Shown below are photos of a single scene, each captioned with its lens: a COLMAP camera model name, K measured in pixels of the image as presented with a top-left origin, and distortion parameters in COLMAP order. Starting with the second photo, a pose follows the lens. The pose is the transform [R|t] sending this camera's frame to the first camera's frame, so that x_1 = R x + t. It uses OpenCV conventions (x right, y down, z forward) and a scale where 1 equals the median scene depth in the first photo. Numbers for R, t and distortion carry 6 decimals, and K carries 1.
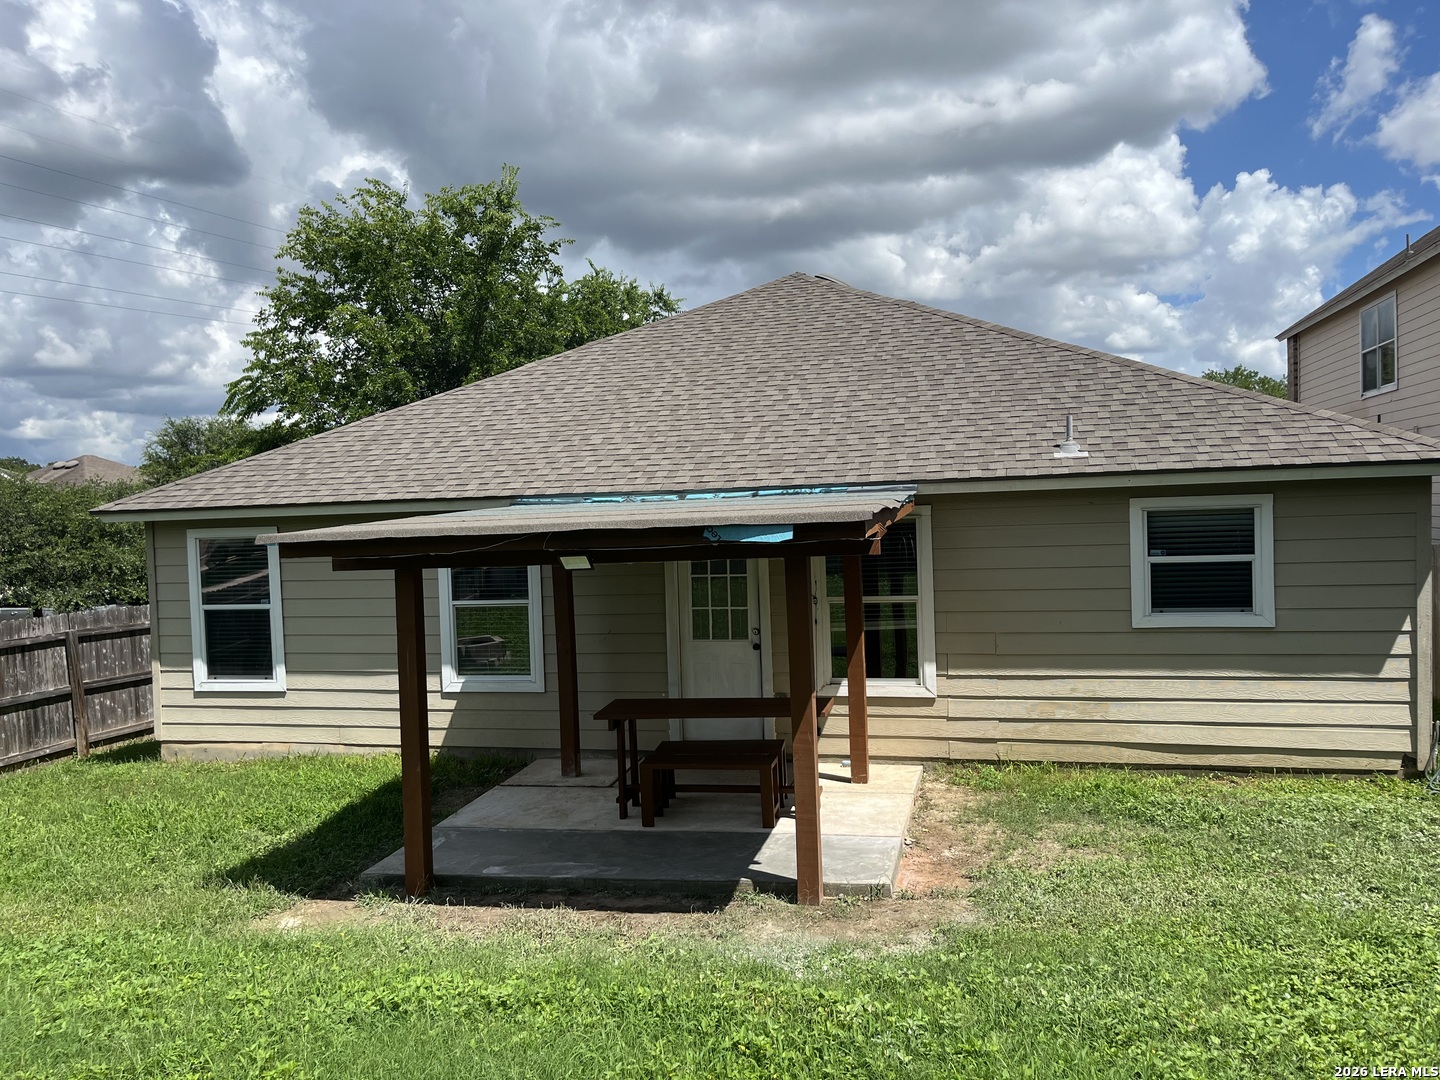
lens RADIAL K [[1092.0, 0, 720.0], [0, 1092.0, 540.0], [0, 0, 1]] dist [0.075908, -0.109415]
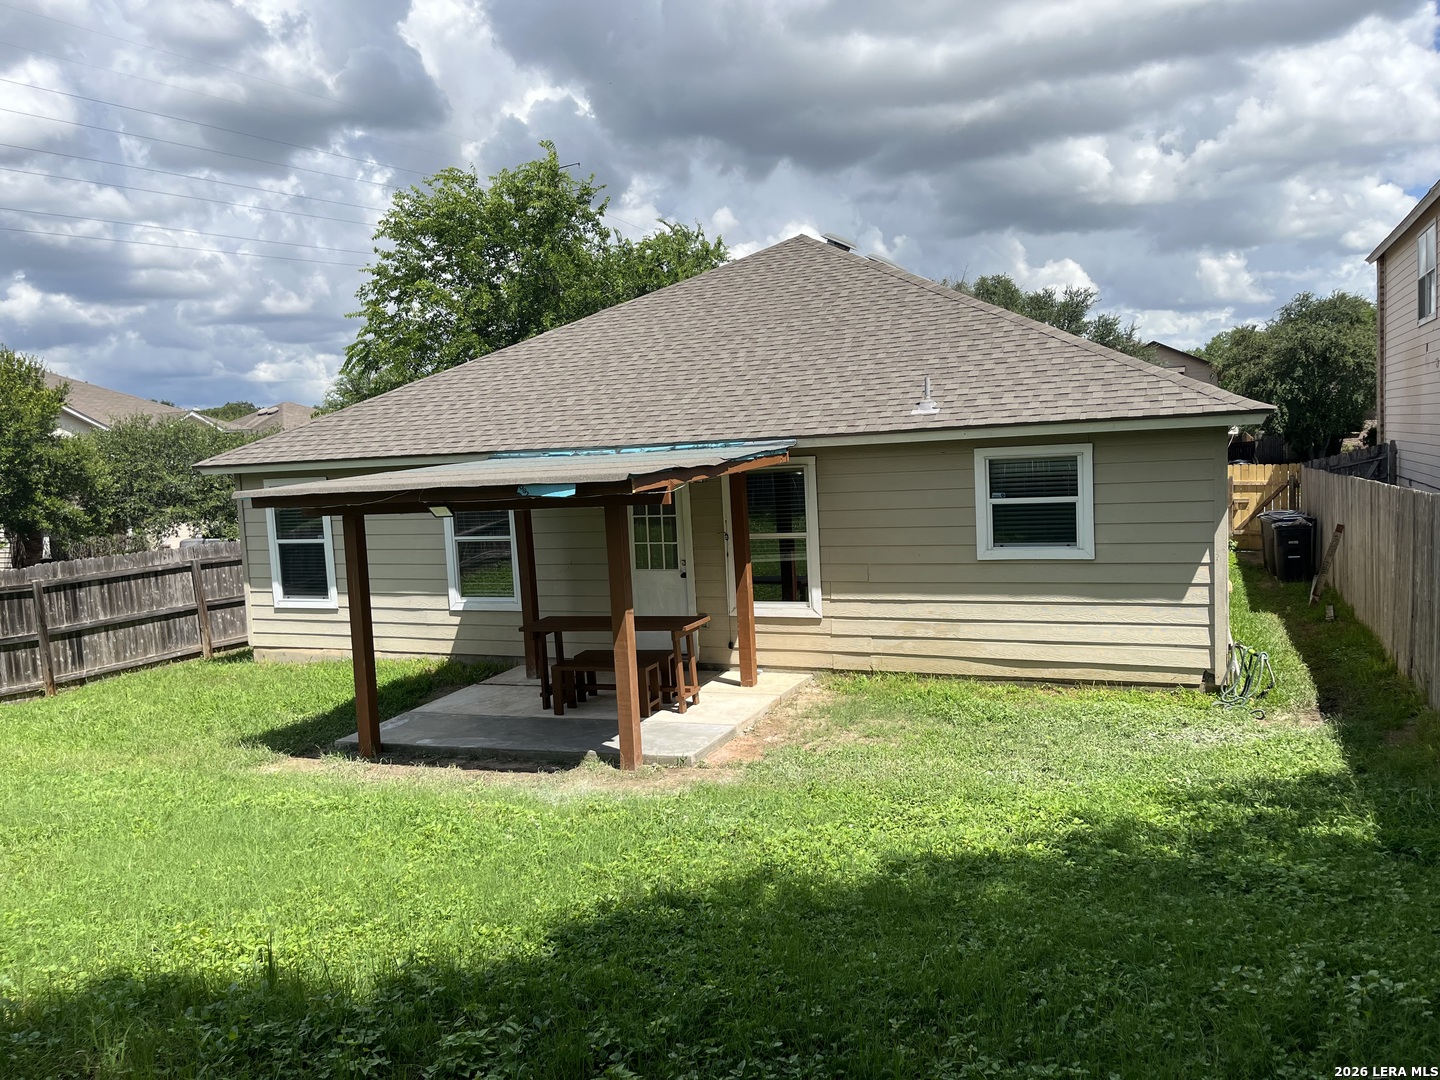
lens RADIAL K [[1092.0, 0, 720.0], [0, 1092.0, 540.0], [0, 0, 1]] dist [0.075908, -0.109415]
pose [[0.985410, -0.001318, -0.170194, 0.289796], [0.012515, 0.997824, 0.064736, -0.018839], [0.169738, -0.065922, 0.983282, -0.178502]]
